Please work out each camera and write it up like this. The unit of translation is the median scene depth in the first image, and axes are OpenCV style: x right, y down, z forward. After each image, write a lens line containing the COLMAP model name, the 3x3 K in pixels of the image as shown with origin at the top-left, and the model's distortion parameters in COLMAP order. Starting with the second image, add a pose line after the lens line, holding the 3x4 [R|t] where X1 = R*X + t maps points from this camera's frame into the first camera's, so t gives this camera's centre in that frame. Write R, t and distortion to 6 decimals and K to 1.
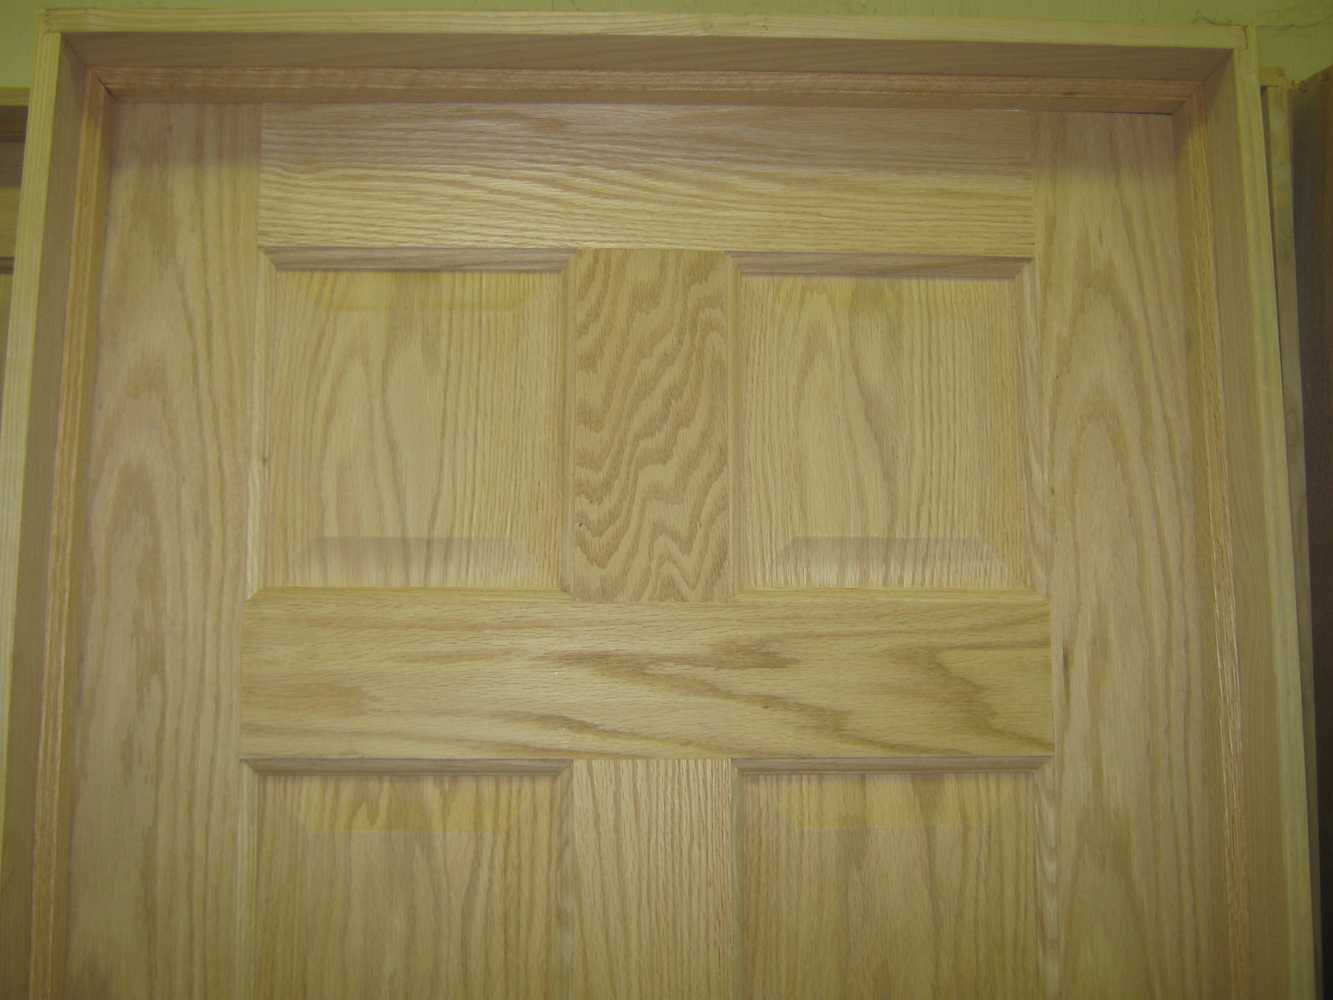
lens RADIAL K [[1488.1, 0, 666.5], [0, 1488.1, 500.0], [0, 0, 1]] dist [-0.092592, 0.032395]
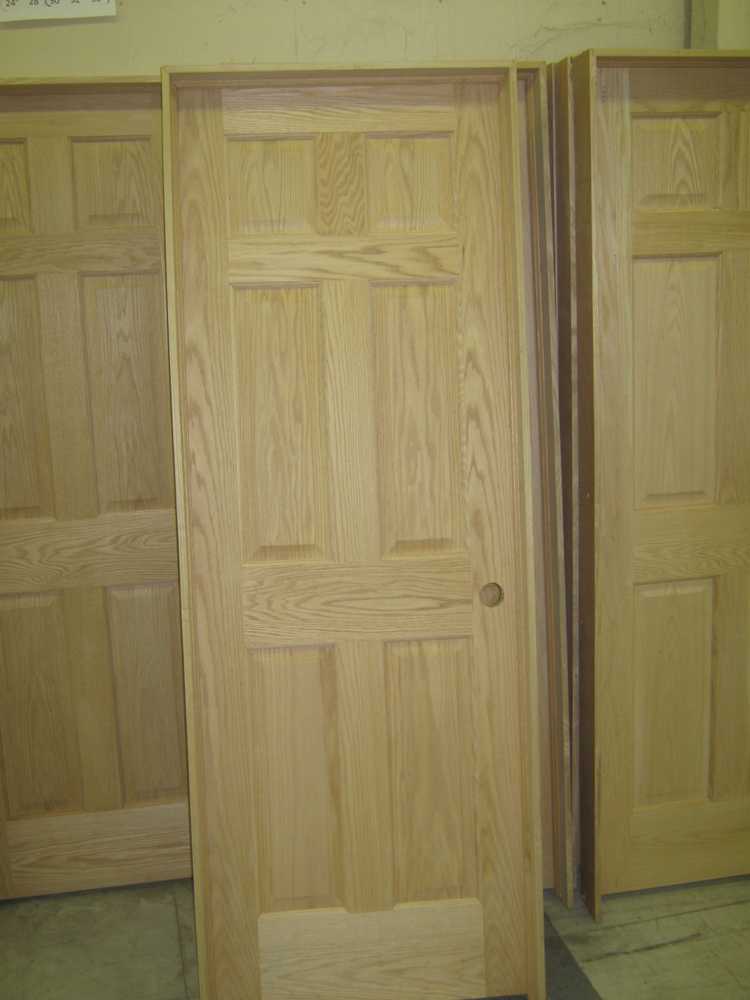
lens RADIAL K [[1116.3, 0, 375.0], [0, 1116.3, 500.0], [0, 0, 1]] dist [-0.092592, 0.032395]
pose [[0.998966, -0.034332, 0.029817, -0.034936], [0.028000, 0.981085, 0.191543, 0.177069], [-0.035829, -0.190510, 0.981031, -1.661350]]
